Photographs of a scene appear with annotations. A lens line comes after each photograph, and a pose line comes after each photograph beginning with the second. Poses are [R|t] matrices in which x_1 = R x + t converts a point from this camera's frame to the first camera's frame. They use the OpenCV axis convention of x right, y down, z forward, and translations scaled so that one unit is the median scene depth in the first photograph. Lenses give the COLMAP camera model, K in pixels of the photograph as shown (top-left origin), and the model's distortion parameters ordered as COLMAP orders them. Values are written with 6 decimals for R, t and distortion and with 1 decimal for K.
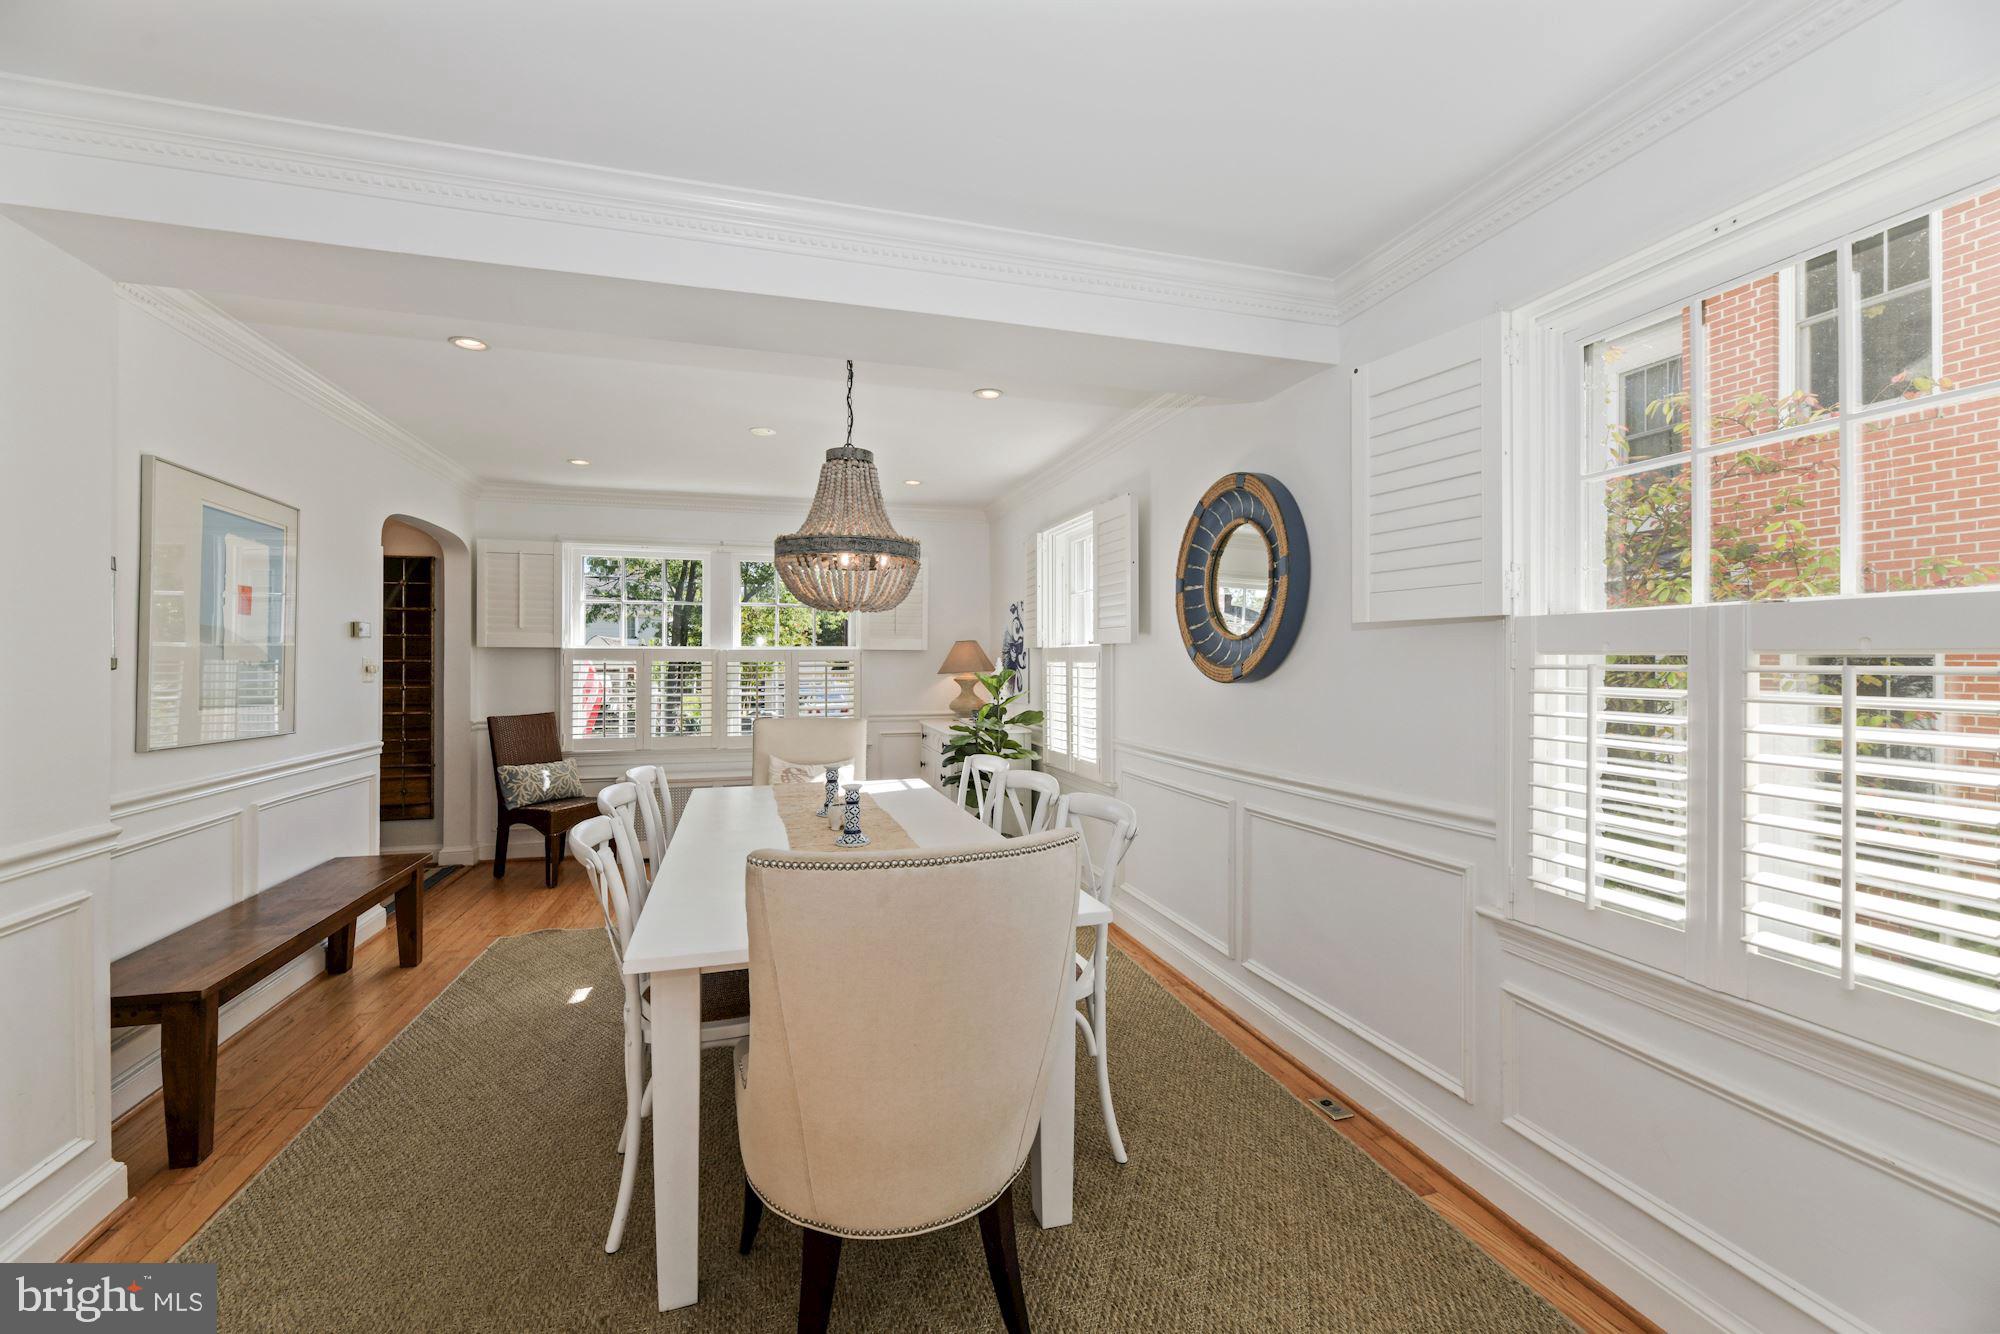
lens RADIAL K [[808.2, 0, 992.5], [0, 808.2, 671.9], [0, 0, 1]] dist [0.015396, -0.000063]
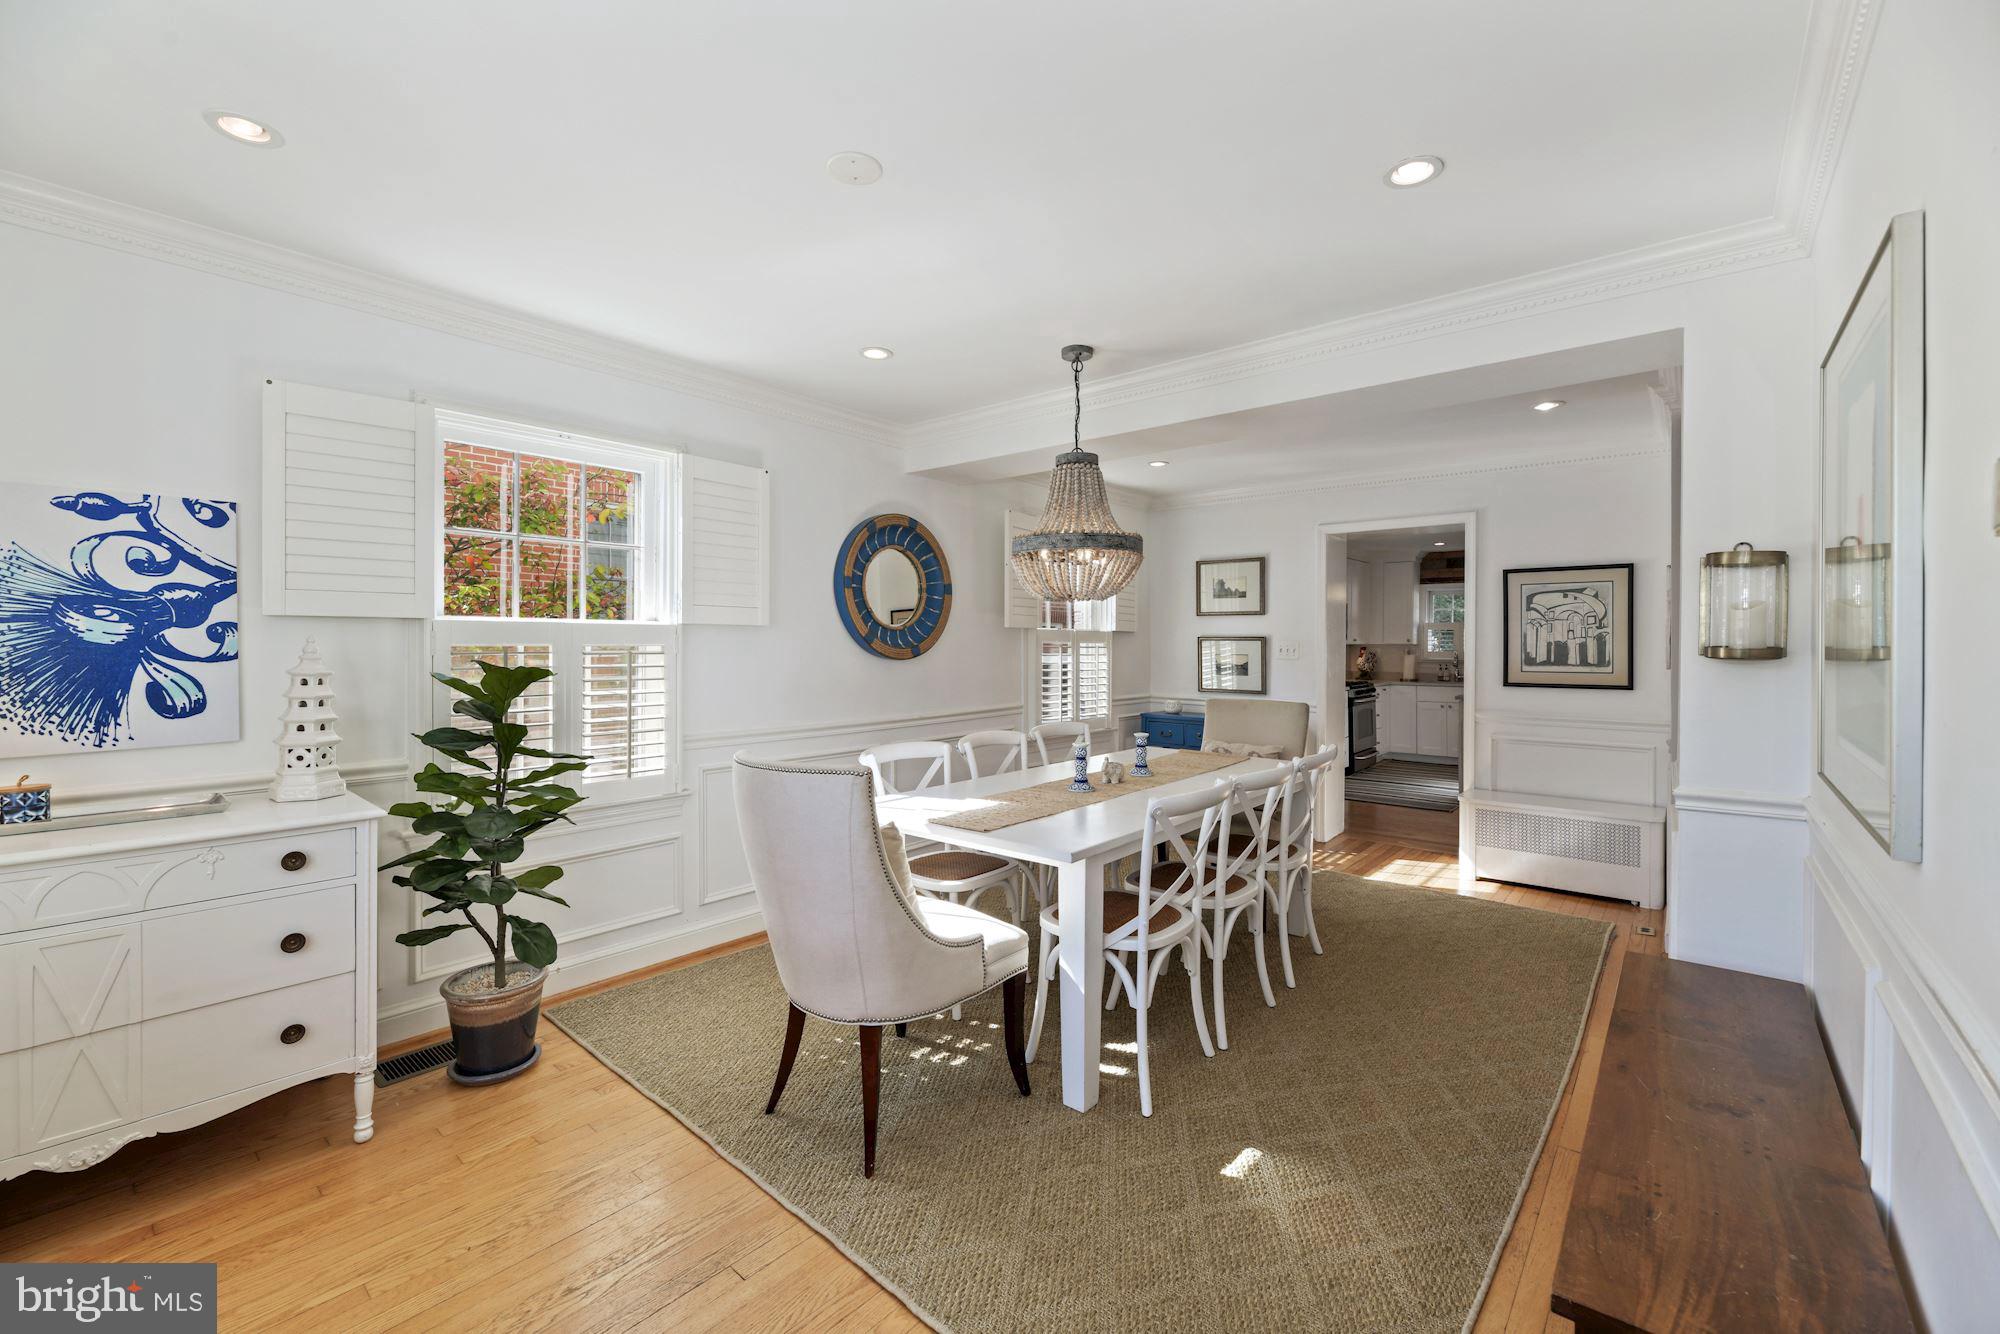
lens RADIAL K [[818.9, 0, 1002.8], [0, 818.9, 651.8], [0, 0, 1]] dist [0.001115, -0.000486]
pose [[-0.554428, -0.001774, 0.832230, -0.976450], [0.014144, 0.999833, 0.011554, -0.014161], [-0.832112, 0.018177, -0.554310, 1.585444]]
